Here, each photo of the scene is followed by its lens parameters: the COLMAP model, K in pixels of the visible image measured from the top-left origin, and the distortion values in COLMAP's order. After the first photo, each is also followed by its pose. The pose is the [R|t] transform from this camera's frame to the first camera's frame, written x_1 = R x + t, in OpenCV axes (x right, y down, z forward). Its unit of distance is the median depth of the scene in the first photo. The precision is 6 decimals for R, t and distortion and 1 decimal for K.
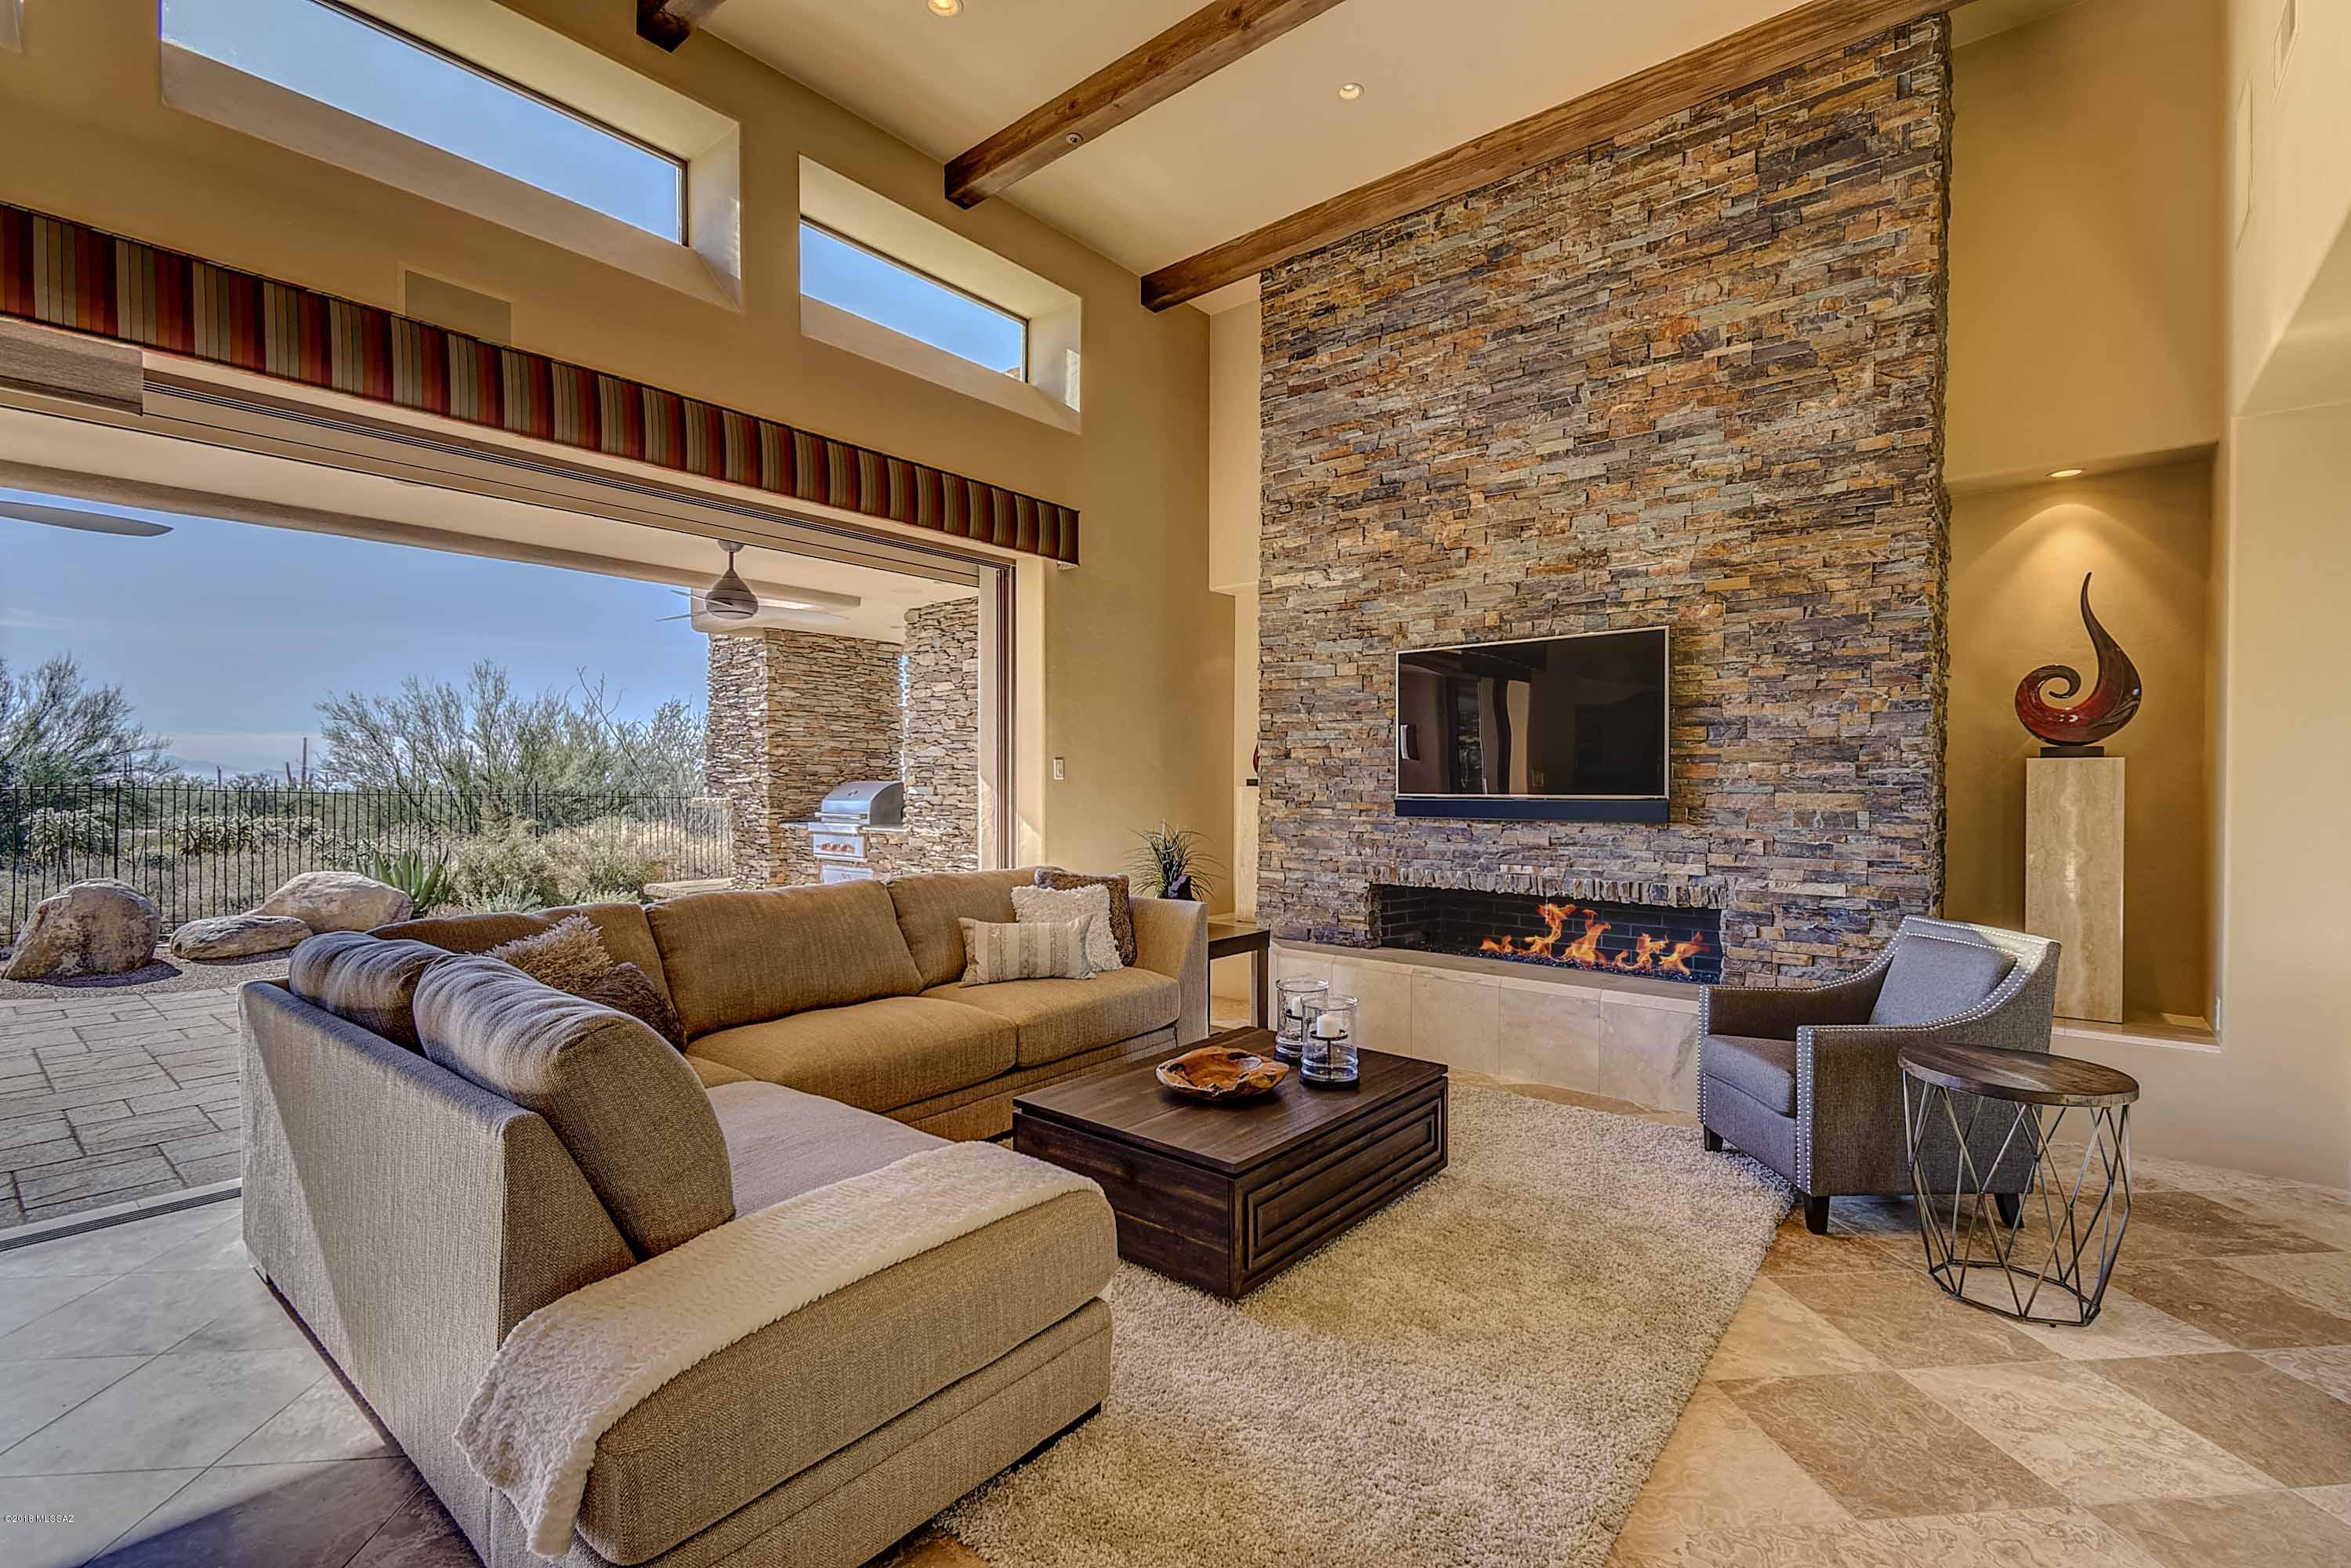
lens RADIAL K [[1033.5, 0, 1183.6], [0, 1033.5, 788.7], [0, 0, 1]] dist [0.022723, -0.009136]
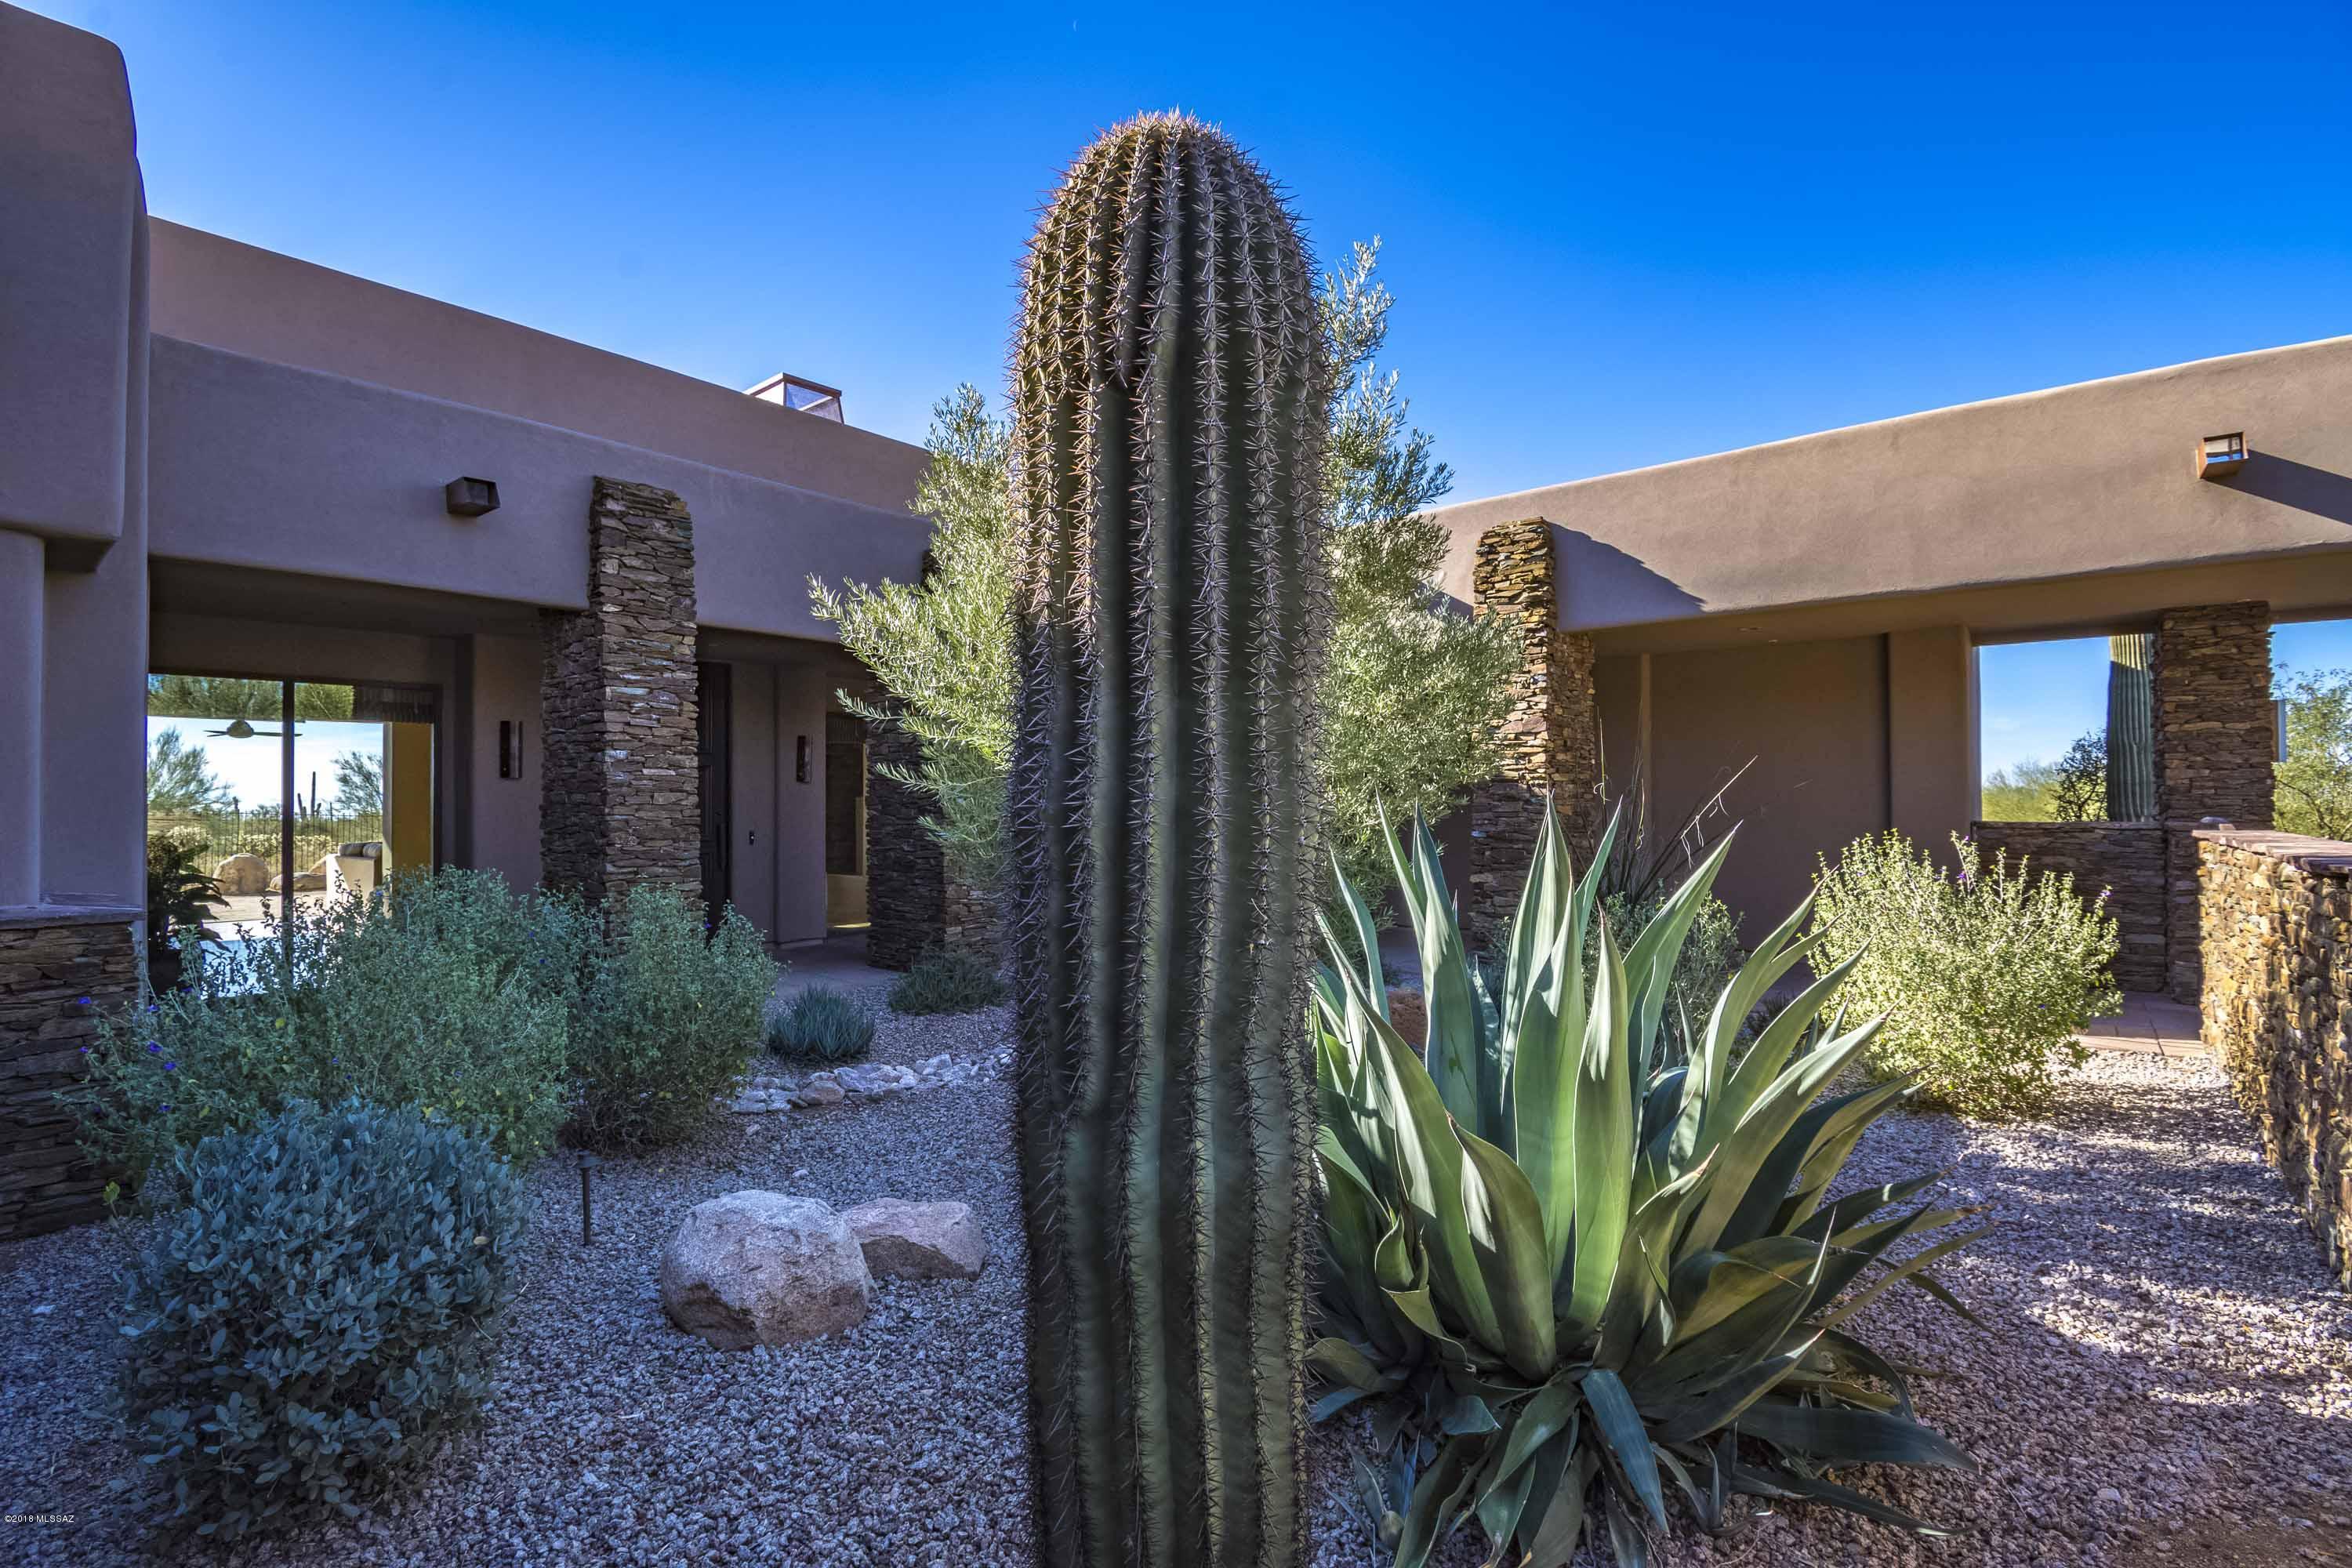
lens RADIAL K [[1033.9, 0, 1165.5], [0, 1033.9, 780.7], [0, 0, 1]] dist [0.022723, -0.009136]
pose [[0.999817, -0.013747, -0.013290, 1.820019], [0.013492, 0.999727, -0.019098, -0.006143], [0.013549, 0.018915, 0.999729, -2.264208]]
